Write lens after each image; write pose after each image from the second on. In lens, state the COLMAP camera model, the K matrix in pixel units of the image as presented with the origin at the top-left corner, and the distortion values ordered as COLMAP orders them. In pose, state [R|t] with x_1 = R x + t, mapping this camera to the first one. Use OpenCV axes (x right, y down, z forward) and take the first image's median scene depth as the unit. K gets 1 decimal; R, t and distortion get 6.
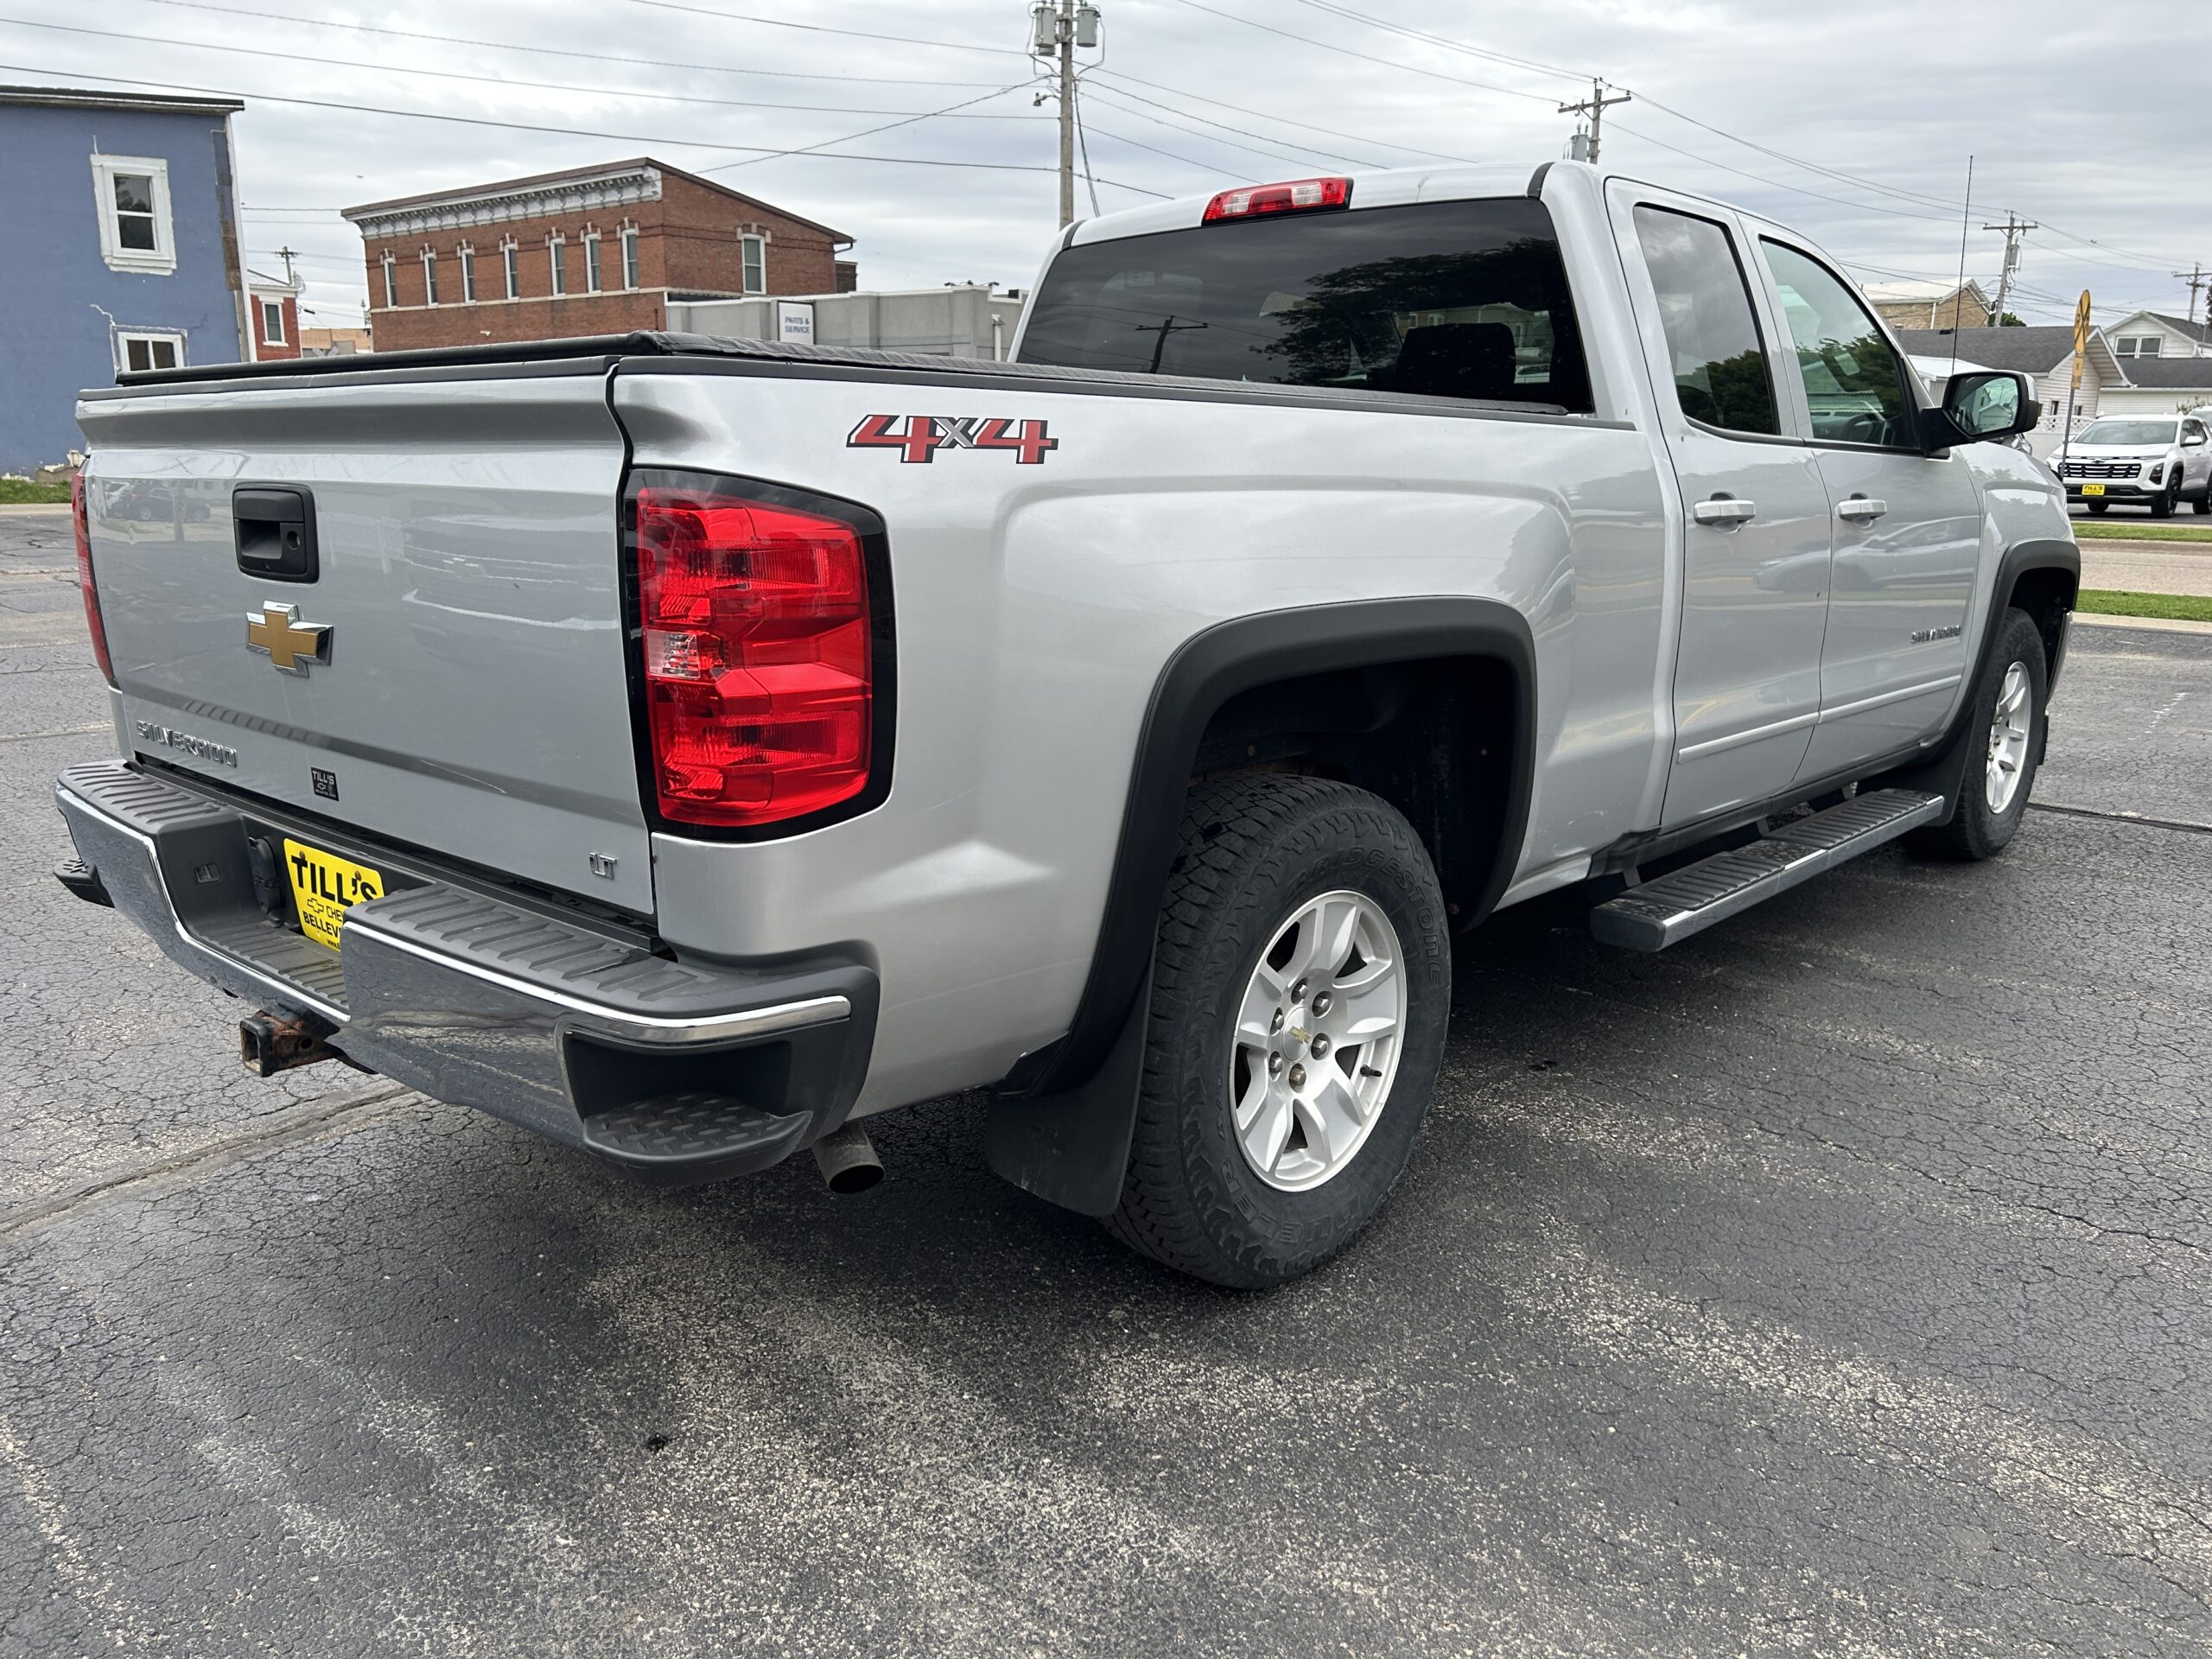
lens RADIAL K [[1677.5, 0, 1092.6], [0, 1677.5, 838.5], [0, 0, 1]] dist [0.053476, -0.062242]
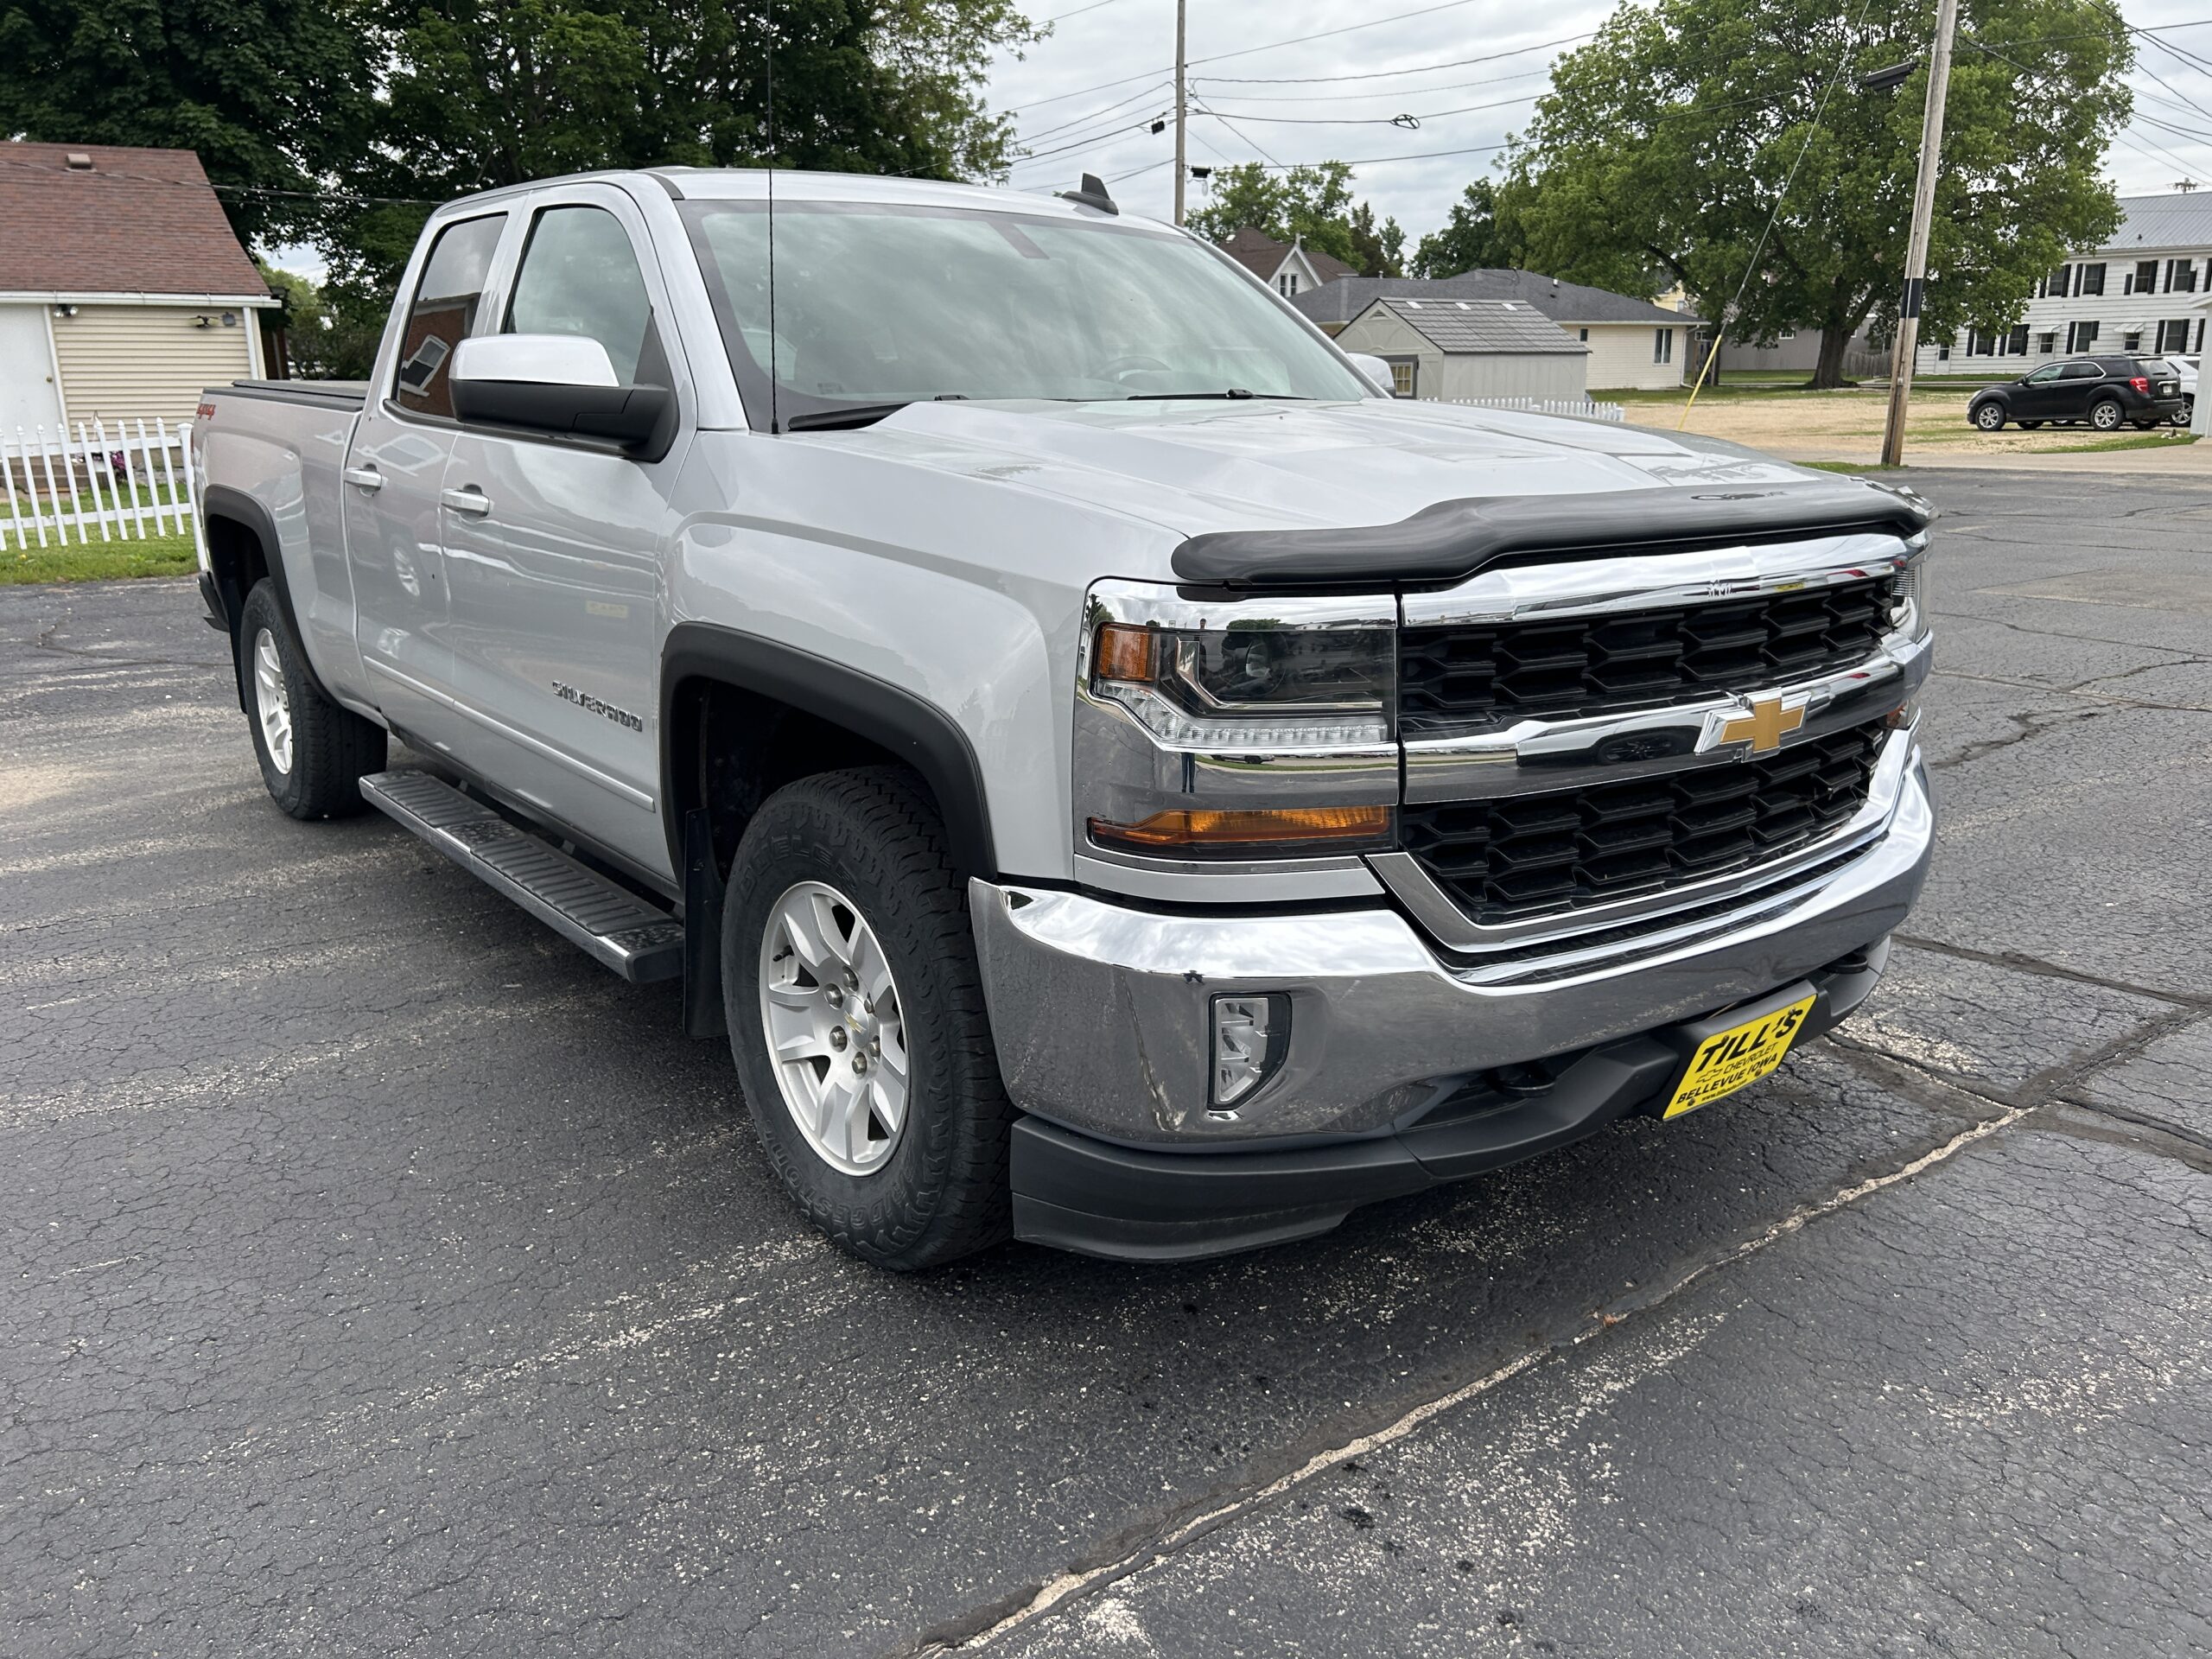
lens RADIAL K [[1677.5, 0, 1113.3], [0, 1677.5, 833.5], [0, 0, 1]] dist [0.053476, -0.062242]
pose [[-0.170906, 0.248771, -0.953365, 0.118639], [-0.226705, 0.931711, 0.283761, -0.033164], [0.958851, 0.264629, -0.102838, 0.133392]]
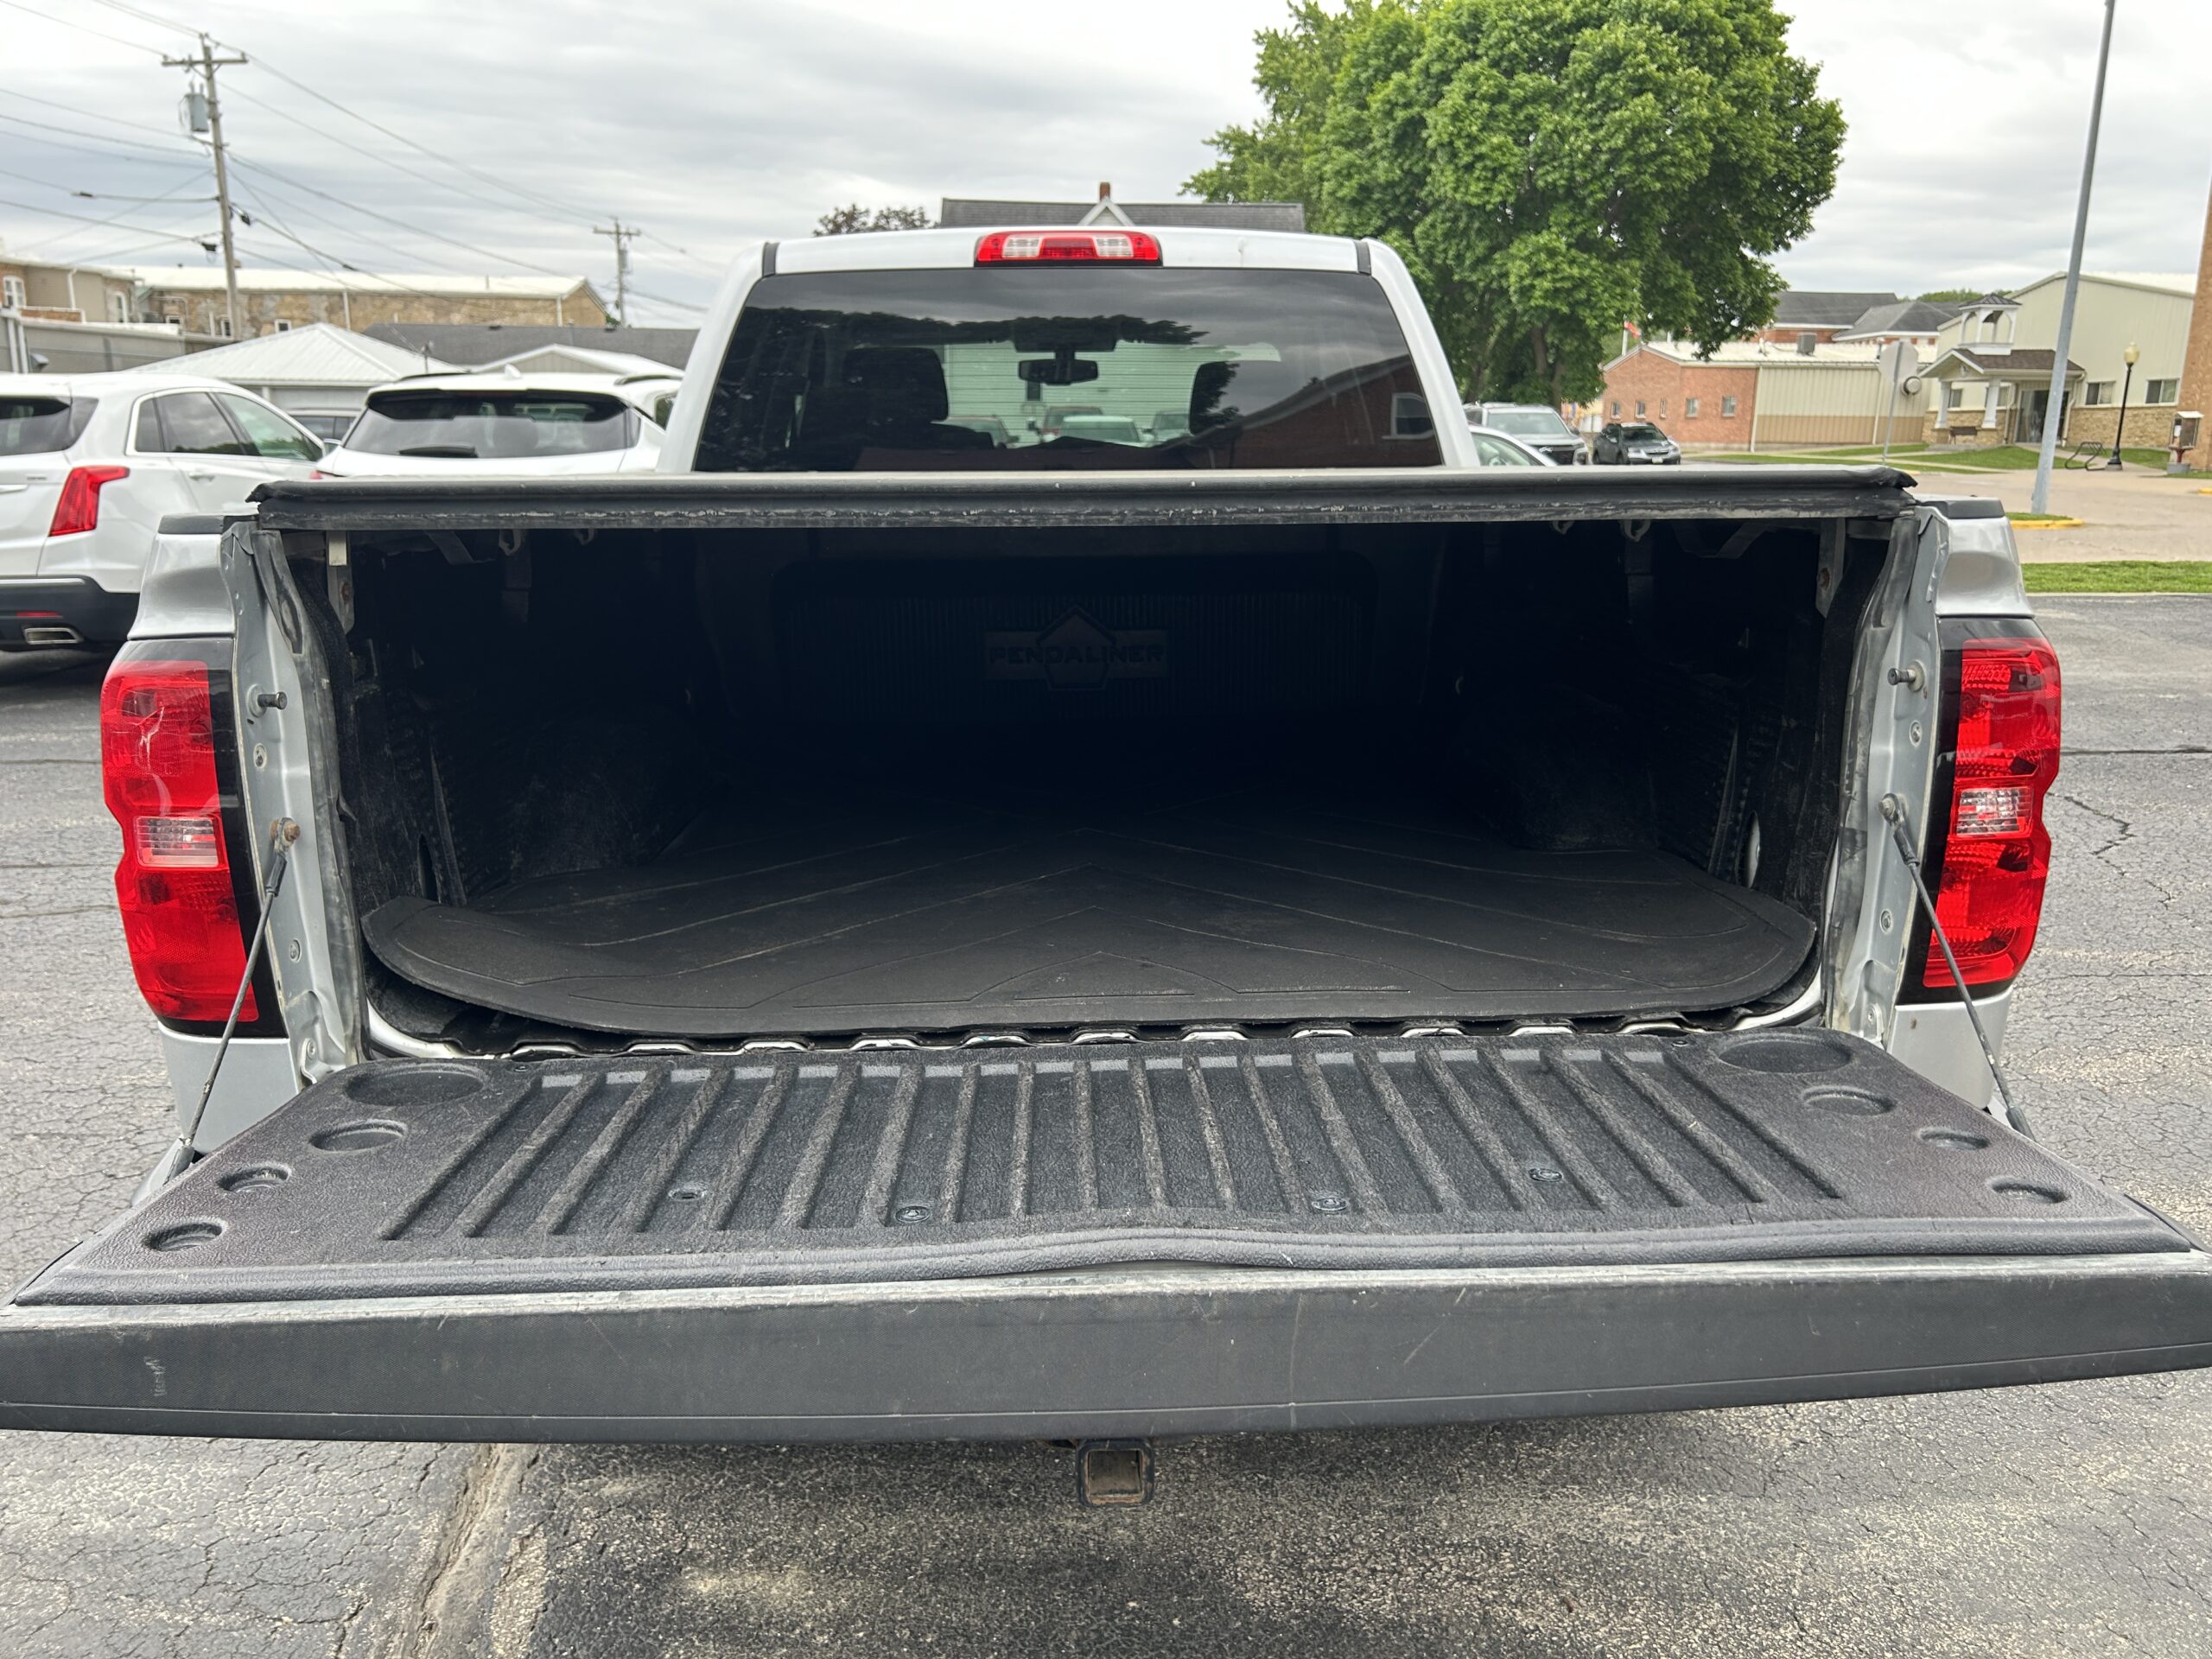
lens RADIAL K [[1677.5, 0, 1127.0], [0, 1677.5, 850.2], [0, 0, 1]] dist [0.053476, -0.062242]
pose [[0.708294, -0.176163, 0.683583, -0.049505], [0.166283, 0.982748, 0.080966, -0.009764], [-0.686053, 0.056321, 0.725368, 0.025853]]
